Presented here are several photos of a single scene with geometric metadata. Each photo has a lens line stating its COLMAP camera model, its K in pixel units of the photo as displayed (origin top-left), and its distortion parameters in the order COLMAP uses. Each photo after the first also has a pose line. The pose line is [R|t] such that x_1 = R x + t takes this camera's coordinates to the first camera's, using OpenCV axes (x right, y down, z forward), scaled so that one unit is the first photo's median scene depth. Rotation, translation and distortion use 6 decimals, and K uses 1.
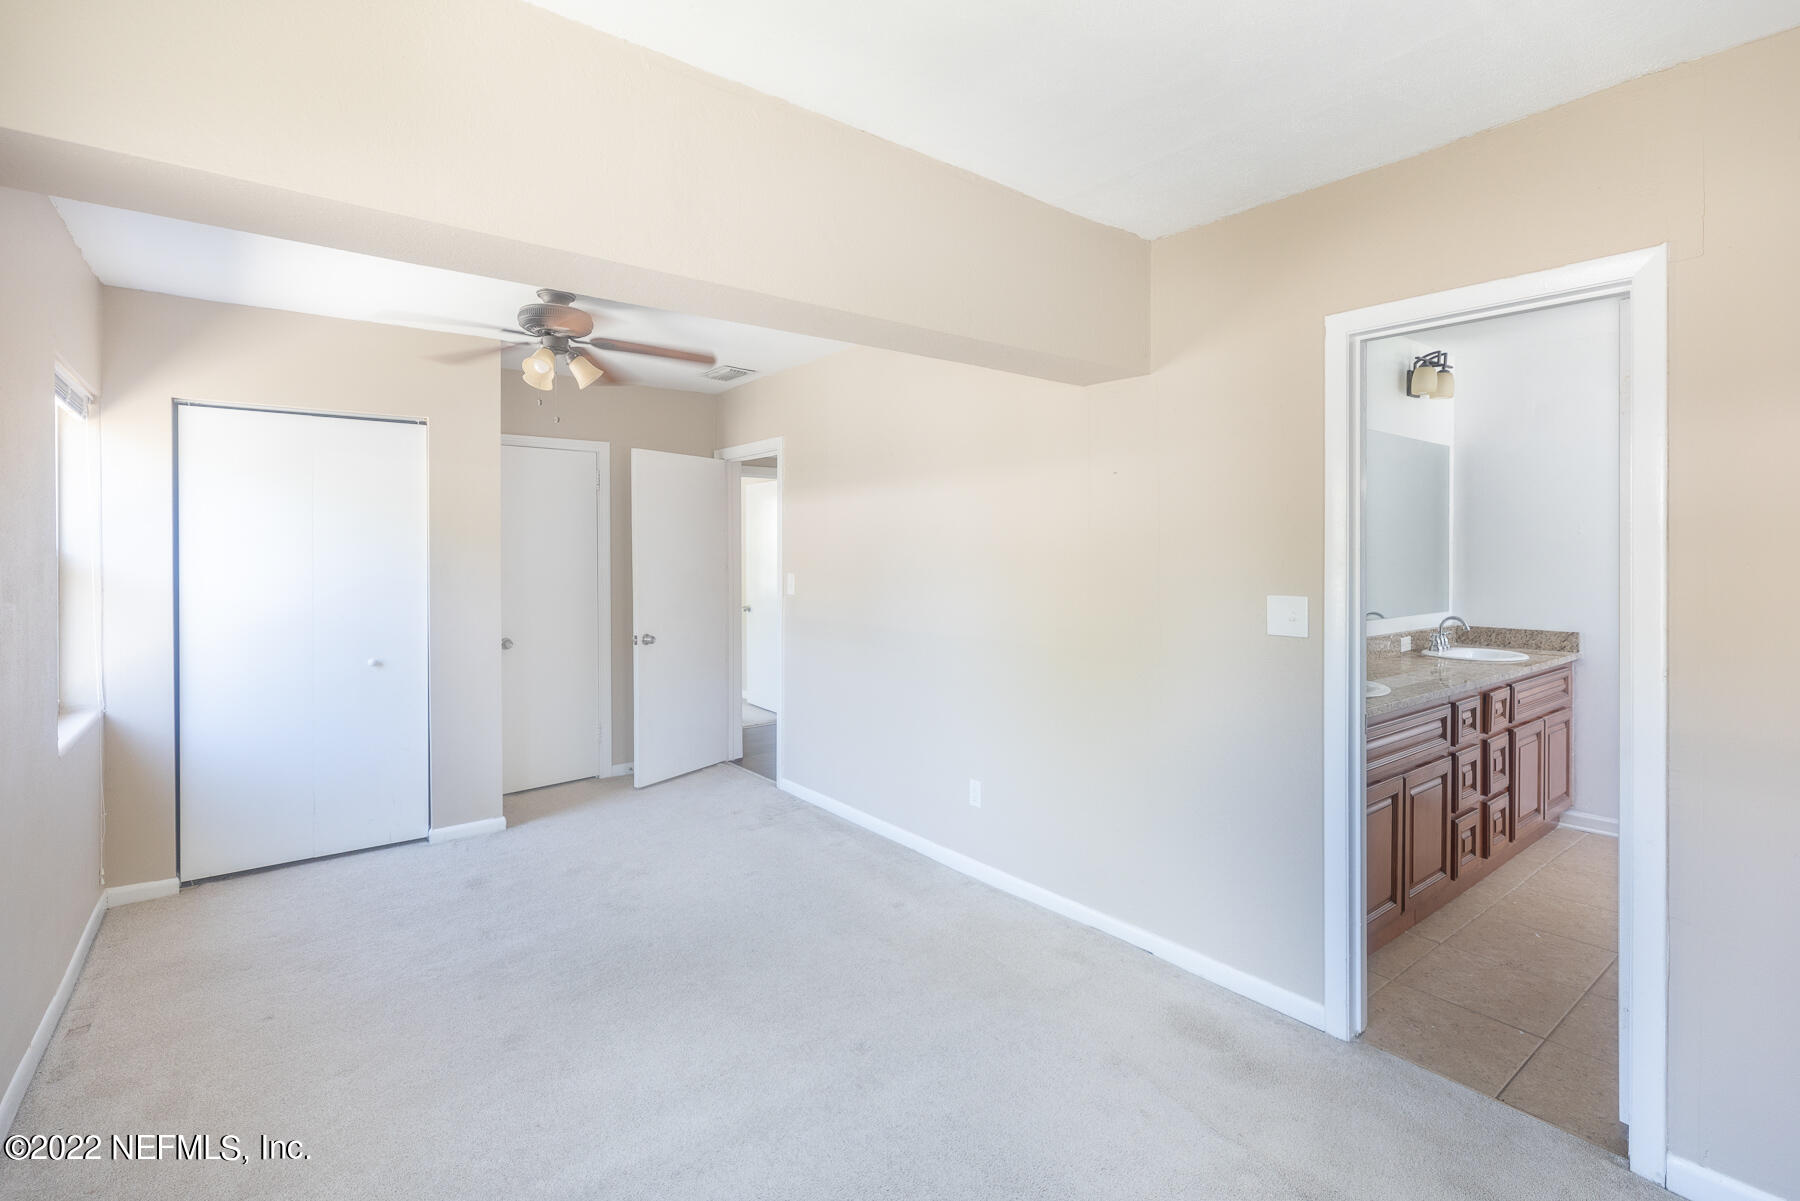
lens RADIAL K [[816.1, 0, 869.4], [0, 816.1, 562.3], [0, 0, 1]] dist [0.001349, -0.000365]
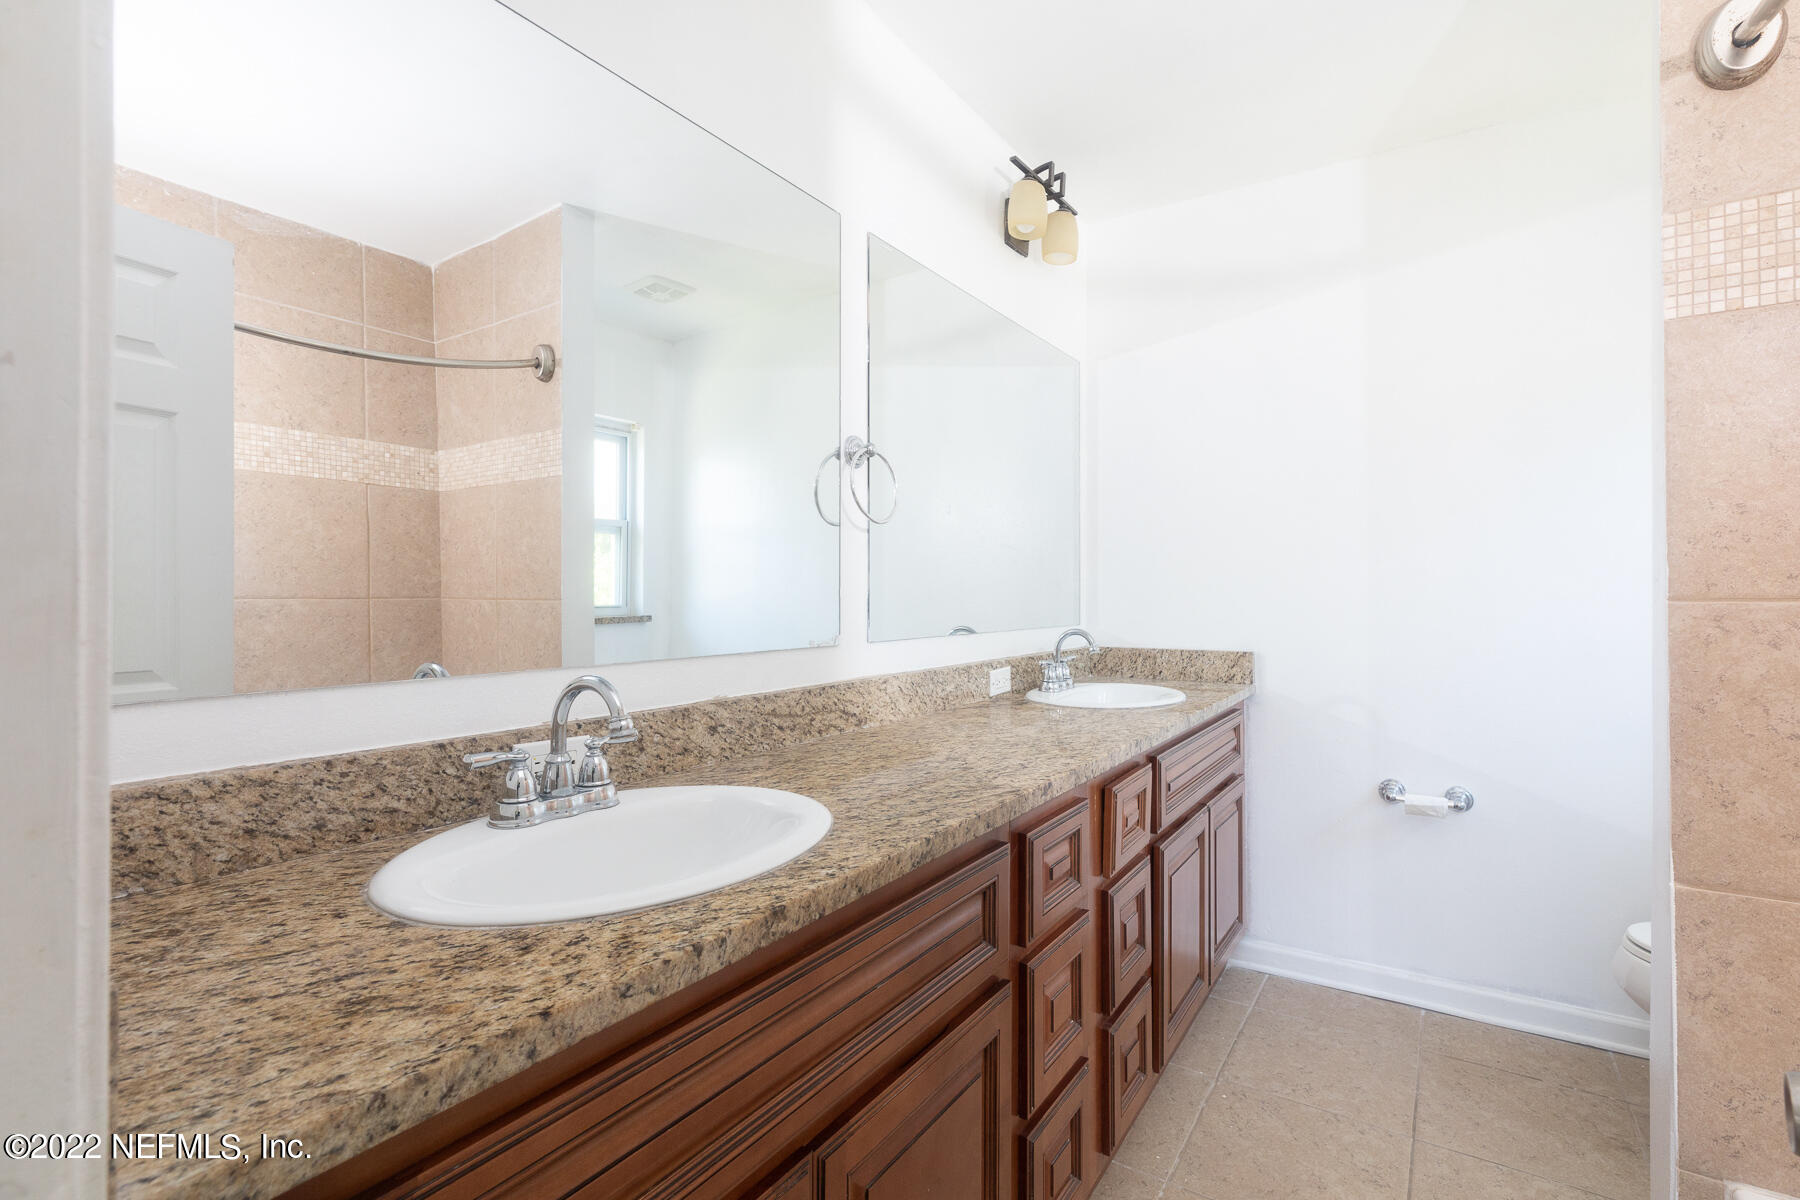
lens RADIAL K [[816.1, 0, 901.9], [0, 816.1, 597.4], [0, 0, 1]] dist [0.001349, -0.000365]
pose [[0.943503, -0.003503, 0.331347, 0.424085], [0.006206, 0.999956, -0.007100, 0.048333], [-0.331307, 0.008755, 0.943482, 0.517453]]
